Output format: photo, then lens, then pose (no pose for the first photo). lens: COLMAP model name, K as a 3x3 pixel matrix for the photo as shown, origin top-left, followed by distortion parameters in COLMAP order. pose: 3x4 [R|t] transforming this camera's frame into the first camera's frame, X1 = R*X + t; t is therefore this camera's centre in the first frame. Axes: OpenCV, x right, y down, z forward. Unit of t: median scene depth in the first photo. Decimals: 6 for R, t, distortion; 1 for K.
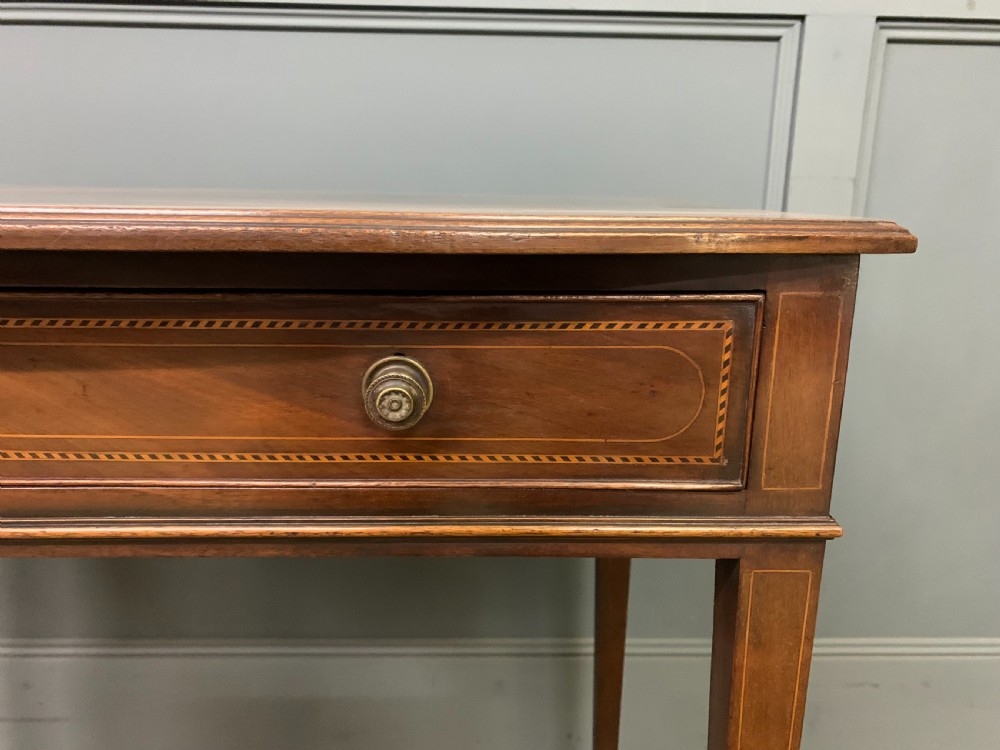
lens RADIAL K [[769.6, 0, 517.7], [0, 769.6, 372.2], [0, 0, 1]] dist [0.040151, -0.041128]
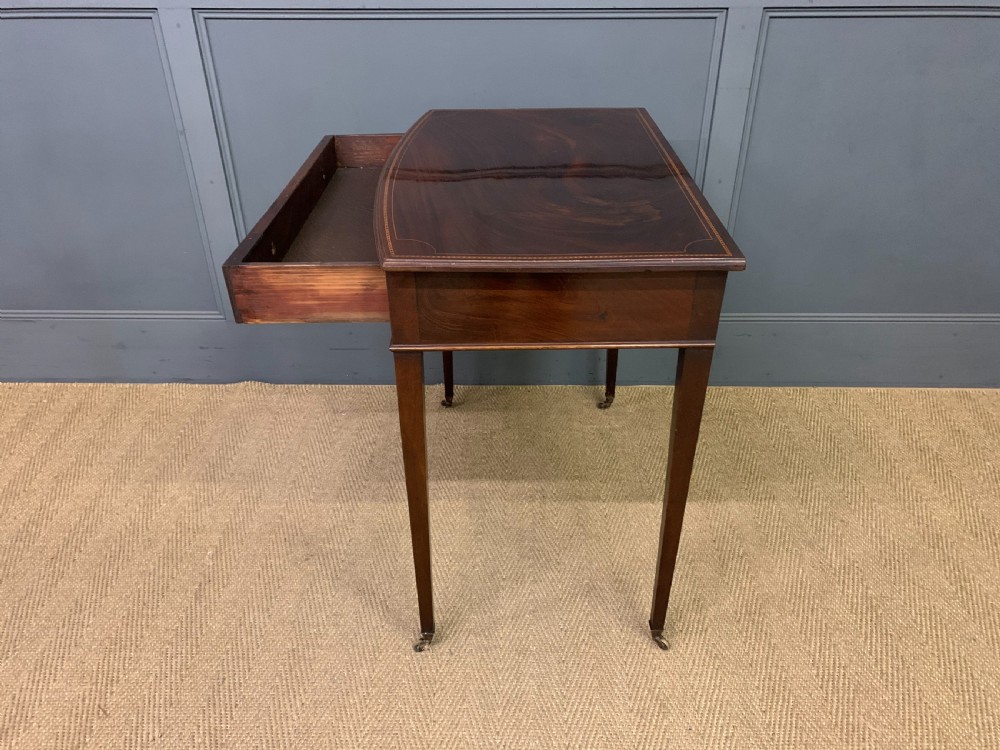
lens RADIAL K [[765.2, 0, 502.3], [0, 765.2, 382.8], [0, 0, 1]] dist [0.010751, -0.002070]
pose [[0.998953, 0.003110, -0.045633, -0.316258], [0.011405, 0.949230, 0.314376, -0.379439], [0.044294, -0.314567, 0.948201, -3.008643]]
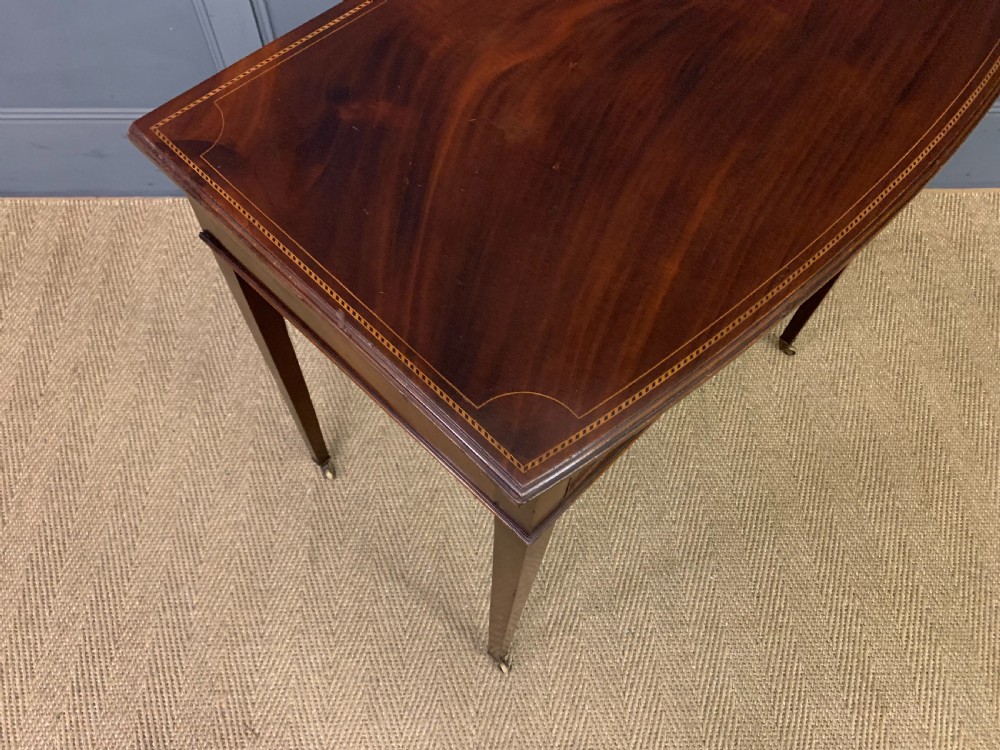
lens RADIAL K [[765.2, 0, 488.2], [0, 765.2, 378.0], [0, 0, 1]] dist [0.010751, -0.002070]
pose [[0.999994, -0.003329, 0.000731, -1.429027], [0.001706, 0.674628, 0.738156, -1.137921], [-0.002951, -0.738150, 0.674630, -1.119111]]
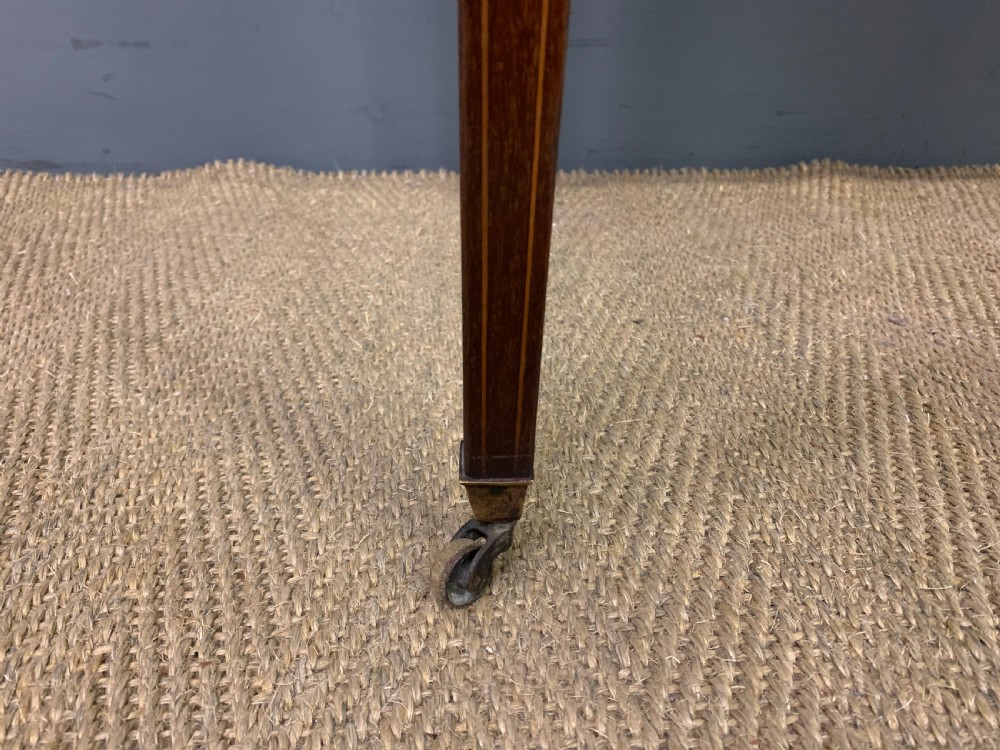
lens RADIAL K [[765.2, 0, 502.0], [0, 765.2, 393.4], [0, 0, 1]] dist [0.010751, -0.002070]
pose [[0.999935, -0.007304, -0.008807, -1.933629], [0.009533, 0.957527, 0.288184, 1.574037], [0.006328, -0.288249, 0.957534, 0.719977]]
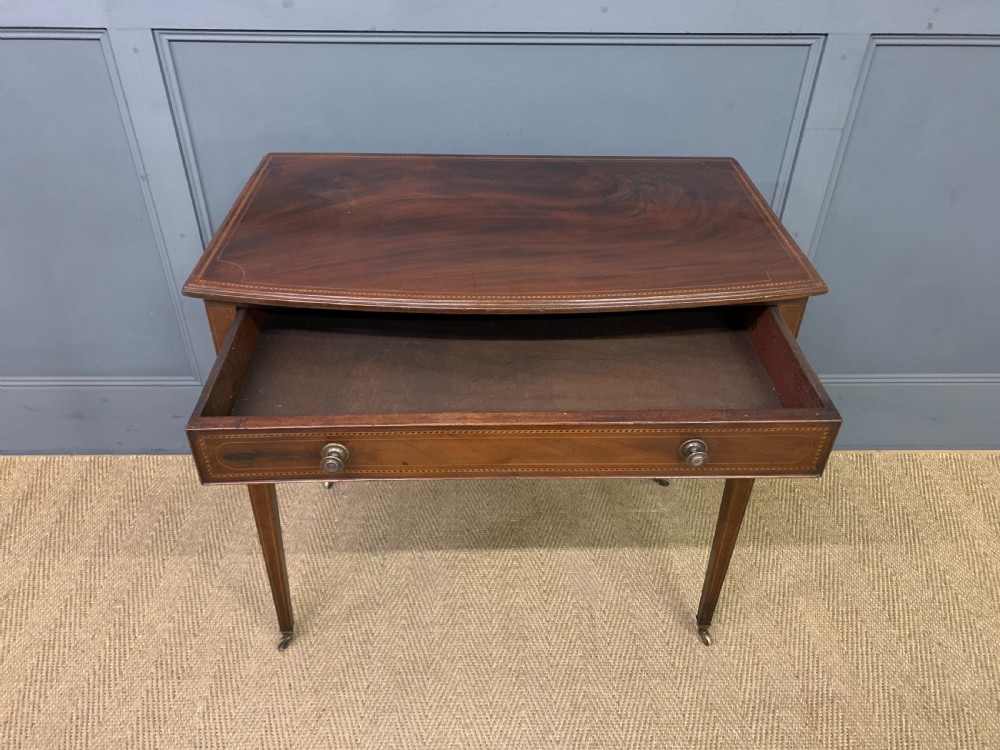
lens RADIAL K [[765.2, 0, 495.5], [0, 765.2, 379.9], [0, 0, 1]] dist [0.010751, -0.002070]
pose [[0.999966, -0.002964, -0.007739, -0.782850], [0.005700, 0.923858, 0.382692, -0.962040], [0.006015, -0.382723, 0.923843, -1.907703]]
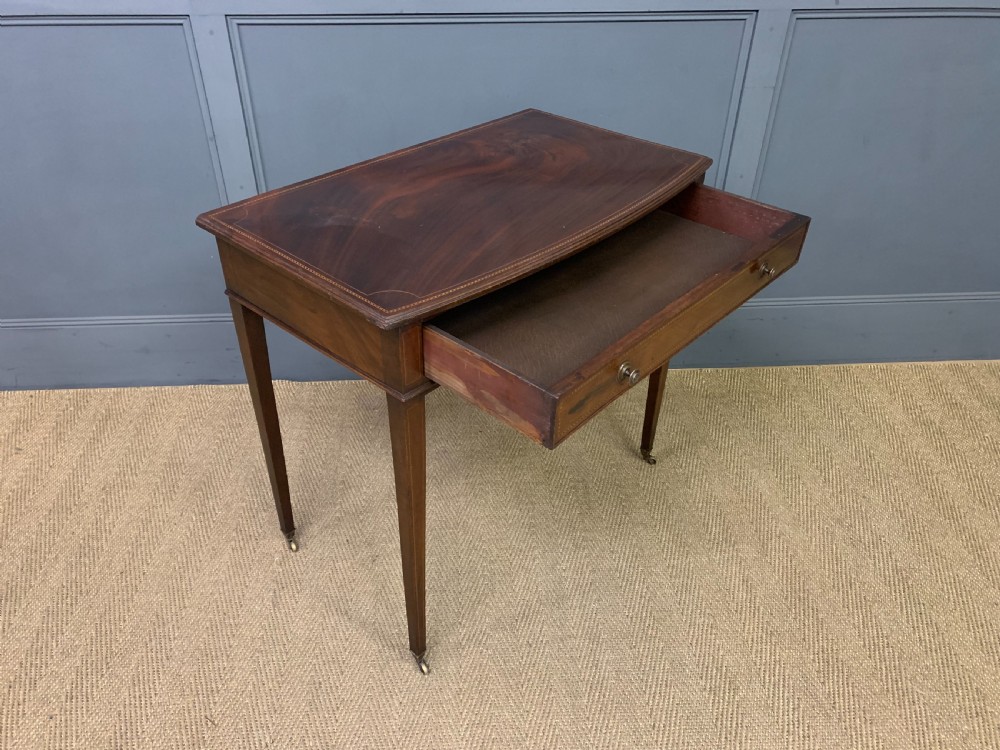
lens RADIAL K [[765.2, 0, 490.0], [0, 765.2, 384.5], [0, 0, 1]] dist [0.010751, -0.002070]
pose [[0.999281, -0.032942, 0.018776, -1.026930], [0.023454, 0.926095, 0.376561, -0.752590], [-0.029793, -0.375849, 0.926202, -3.078257]]
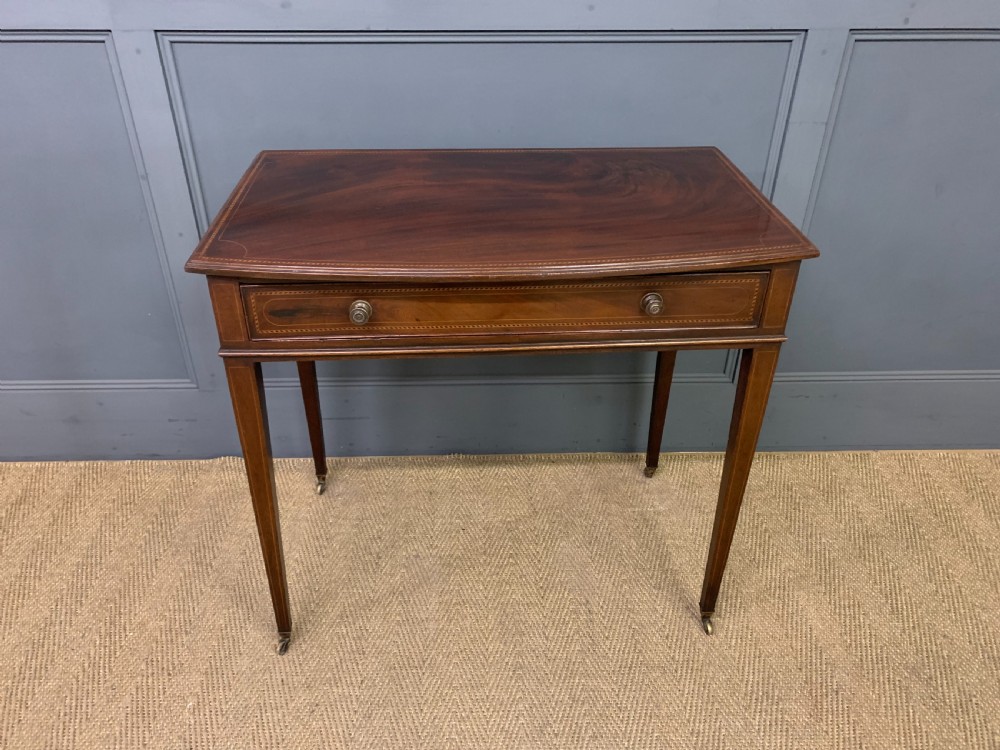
lens RADIAL K [[765.2, 0, 489.4], [0, 765.2, 372.5], [0, 0, 1]] dist [0.010751, -0.002070]
pose [[0.999864, -0.012477, -0.010768, -0.770676], [0.015284, 0.946417, 0.322585, -0.706725], [0.006166, -0.322705, 0.946479, -2.025873]]
